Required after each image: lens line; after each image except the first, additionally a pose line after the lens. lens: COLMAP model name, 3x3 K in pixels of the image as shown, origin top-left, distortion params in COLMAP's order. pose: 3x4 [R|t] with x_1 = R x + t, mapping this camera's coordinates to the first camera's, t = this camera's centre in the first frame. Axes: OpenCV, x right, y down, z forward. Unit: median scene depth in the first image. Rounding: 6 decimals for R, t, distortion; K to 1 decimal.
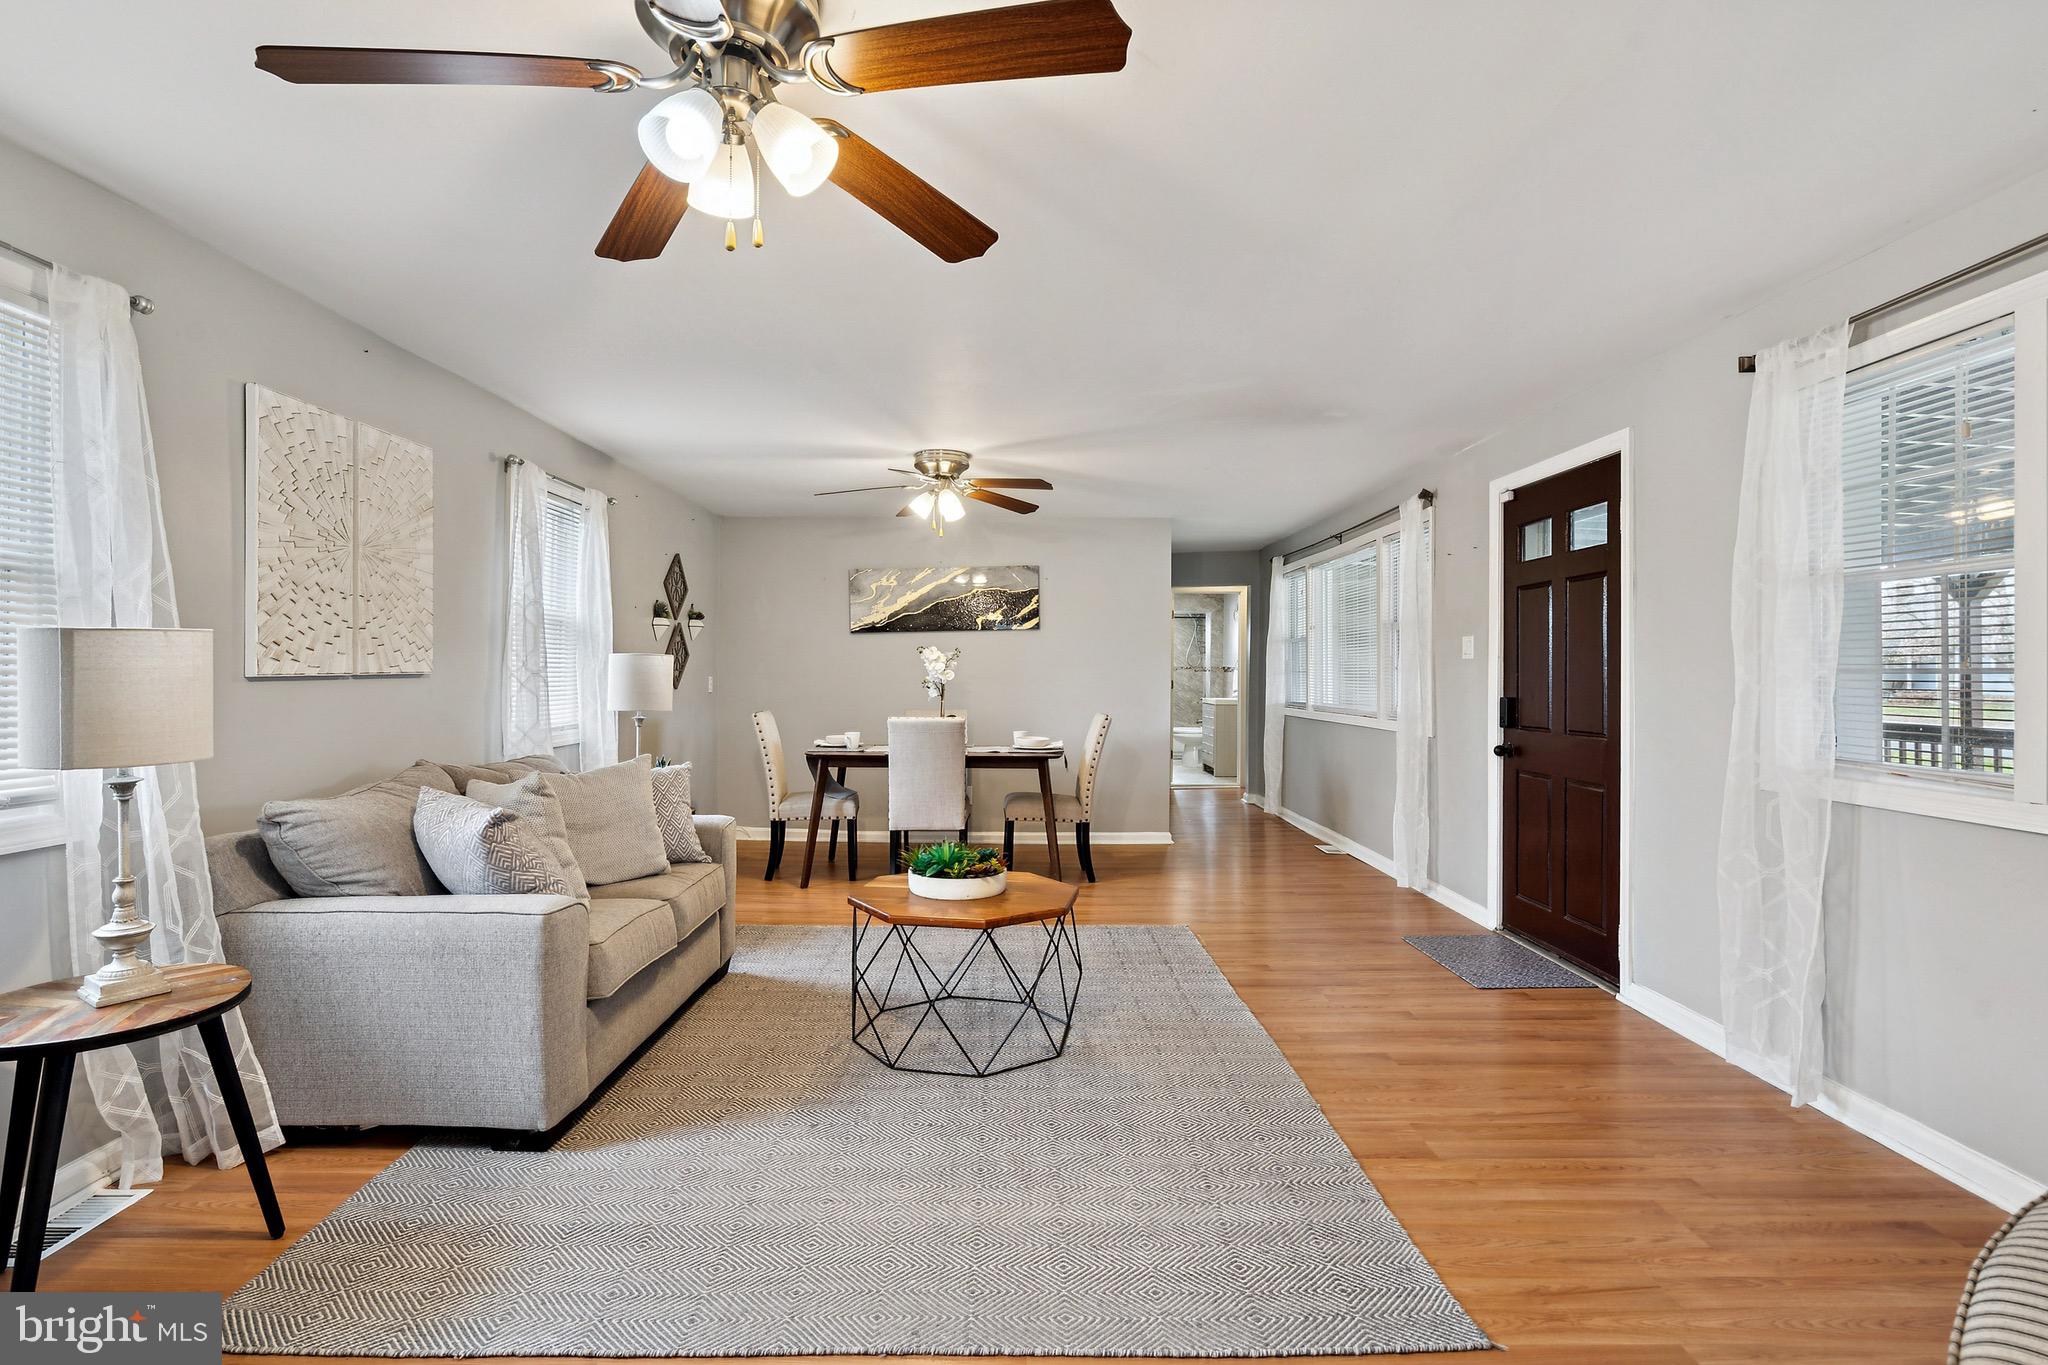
lens RADIAL K [[934.4, 0, 1021.5], [0, 934.4, 676.6], [0, 0, 1]] dist [0.000421, 0.000158]
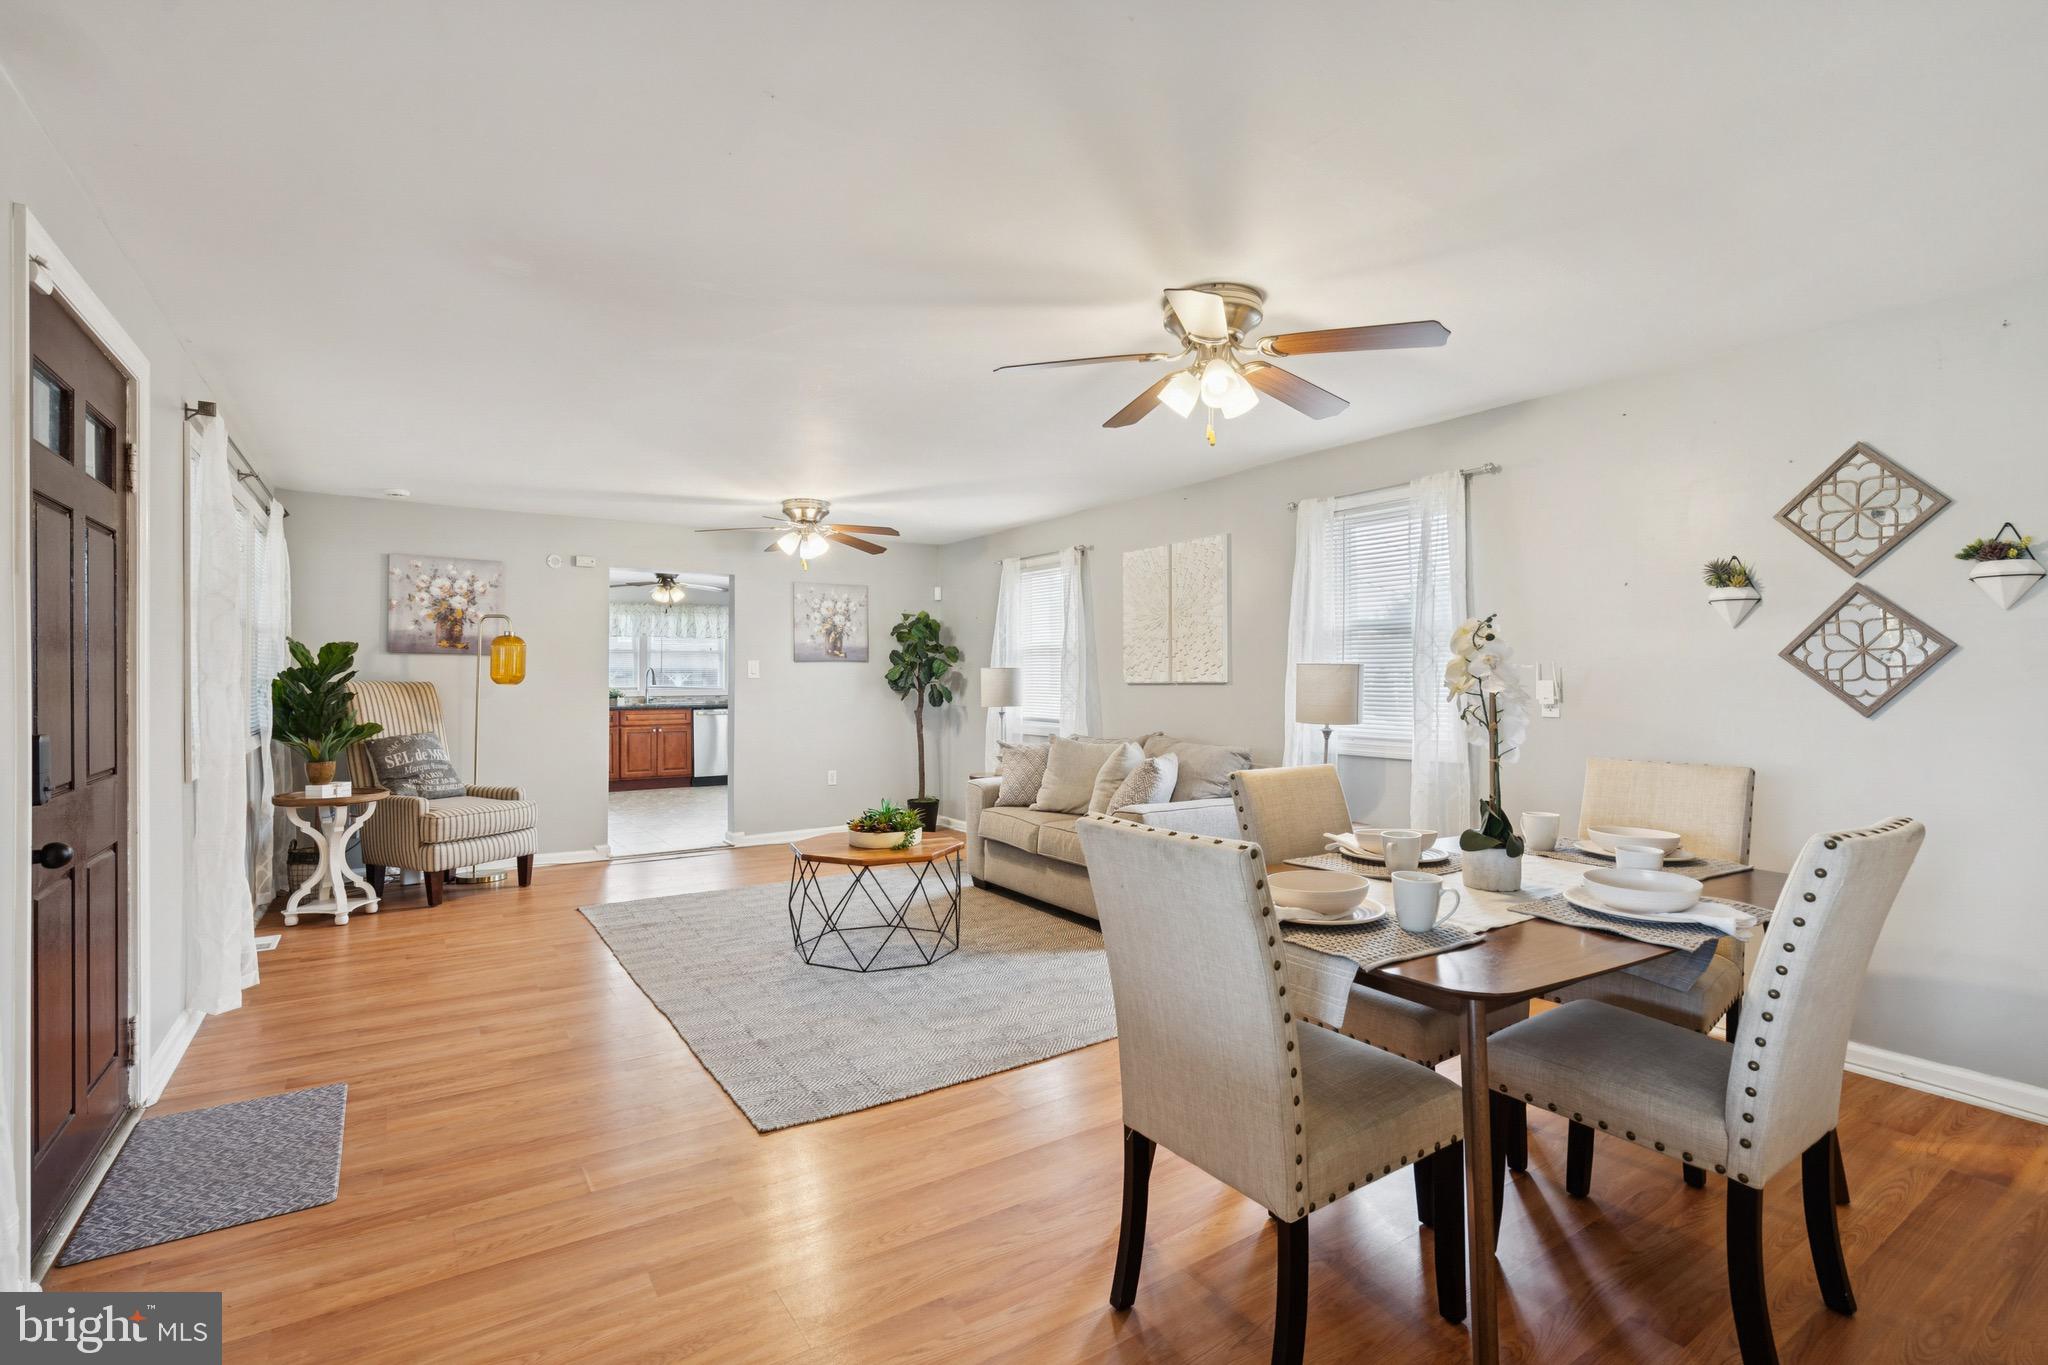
lens RADIAL K [[934.4, 0, 1021.5], [0, 934.4, 676.6], [0, 0, 1]] dist [0.000421, 0.000158]
pose [[-0.830341, -0.005112, -0.557232, 0.543925], [-0.004200, 0.999987, -0.002915, -0.007318], [0.557240, -0.000080, -0.830352, 2.335023]]
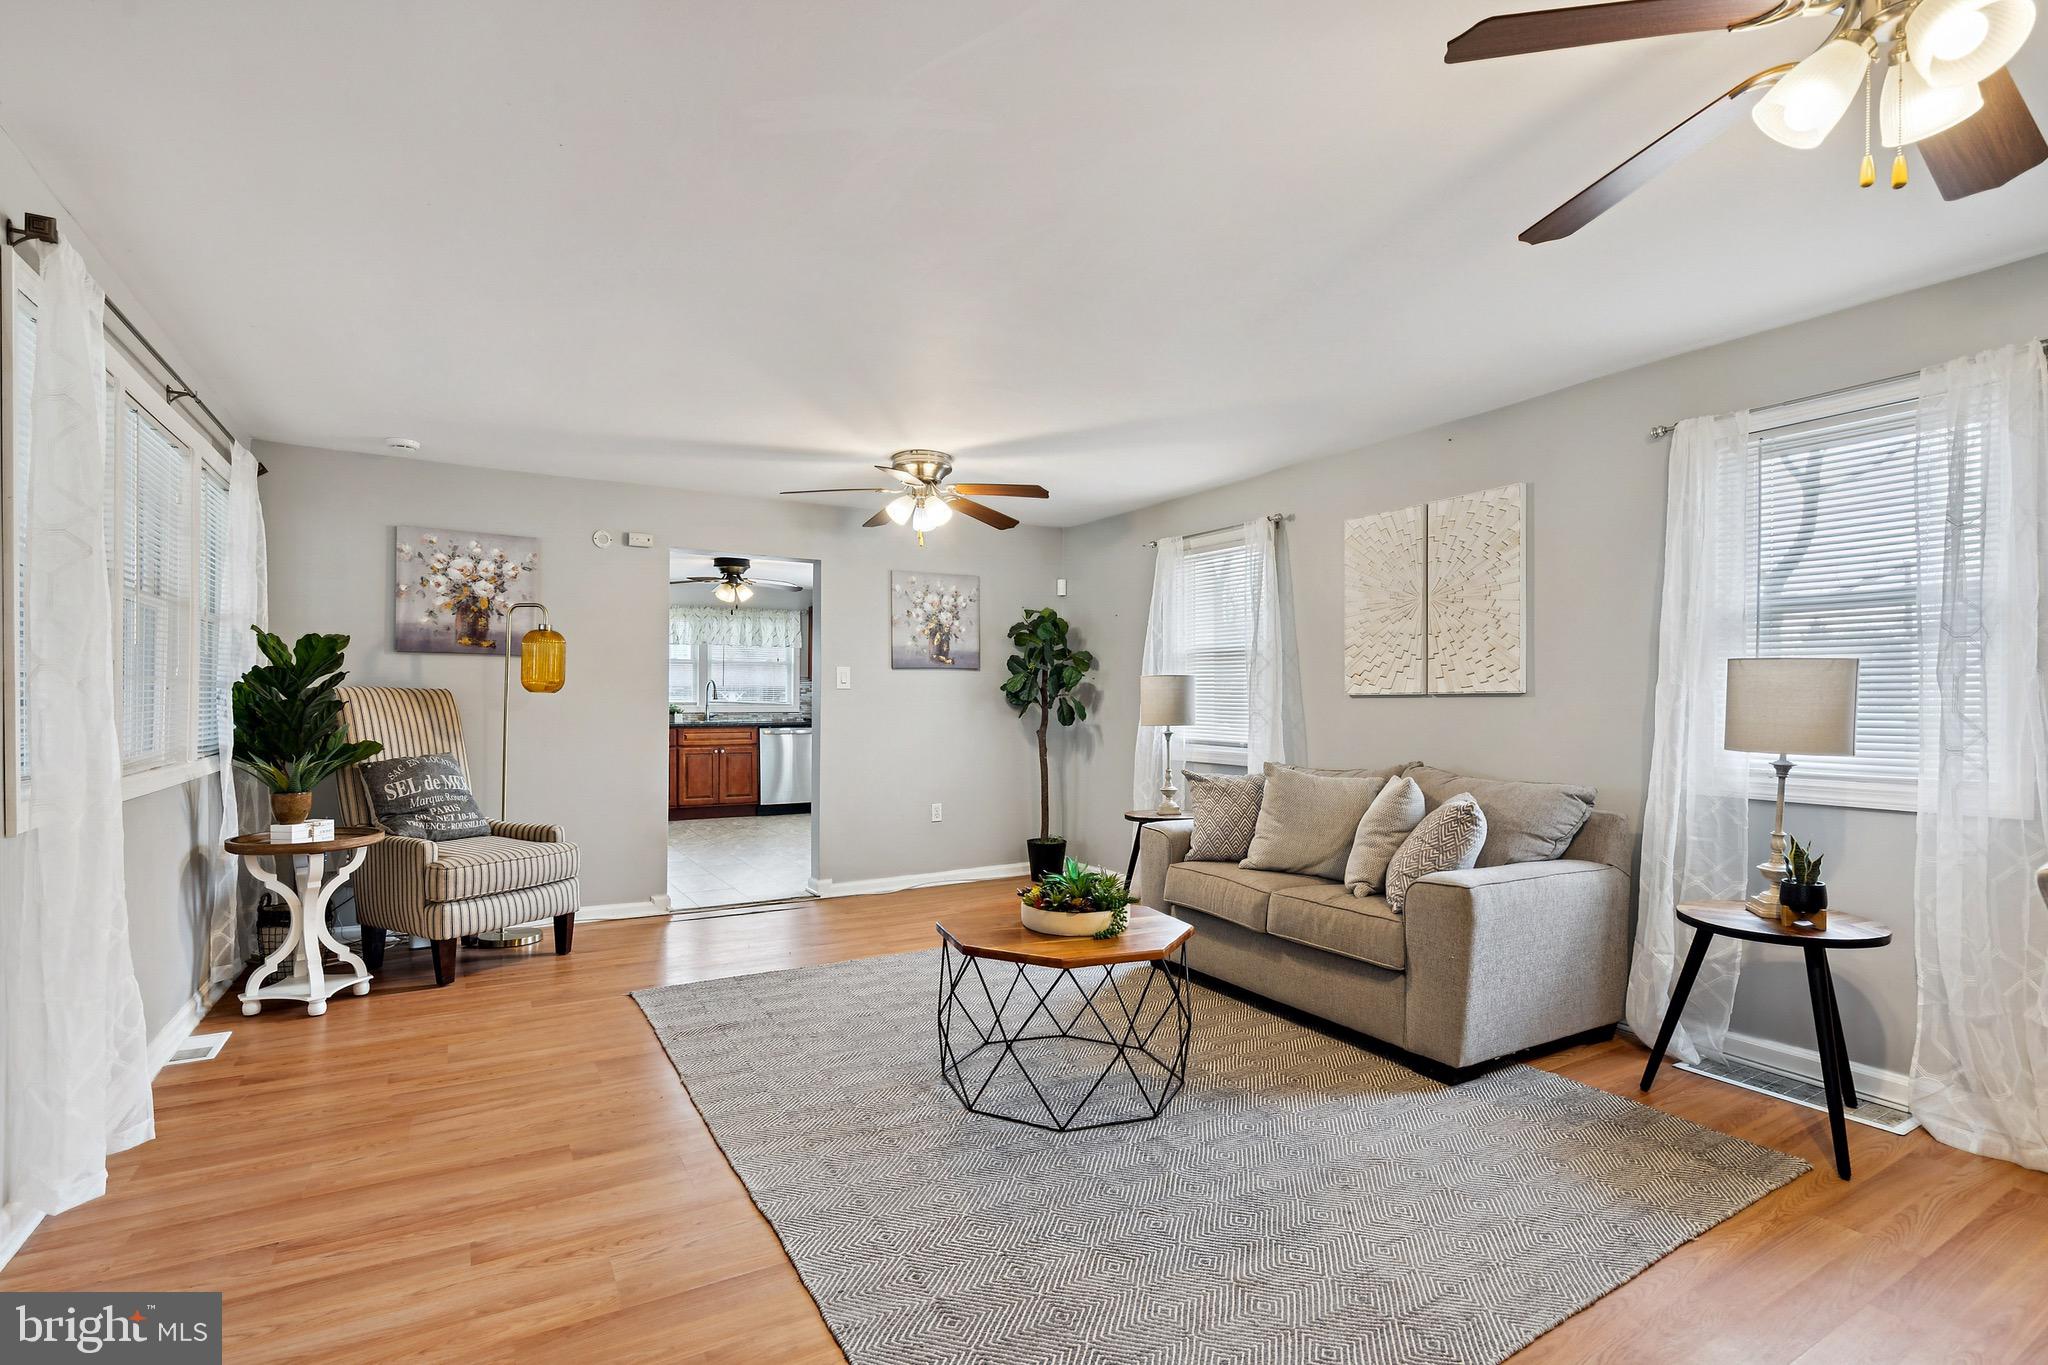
lens RADIAL K [[946.3, 0, 1020.3], [0, 946.3, 708.5], [0, 0, 1]] dist [-0.001808, 0.000641]
pose [[-0.858722, -0.003841, -0.512427, 0.470308], [-0.009522, 0.999919, 0.008463, 0.012746], [0.512353, 0.012147, -0.858689, 1.845915]]
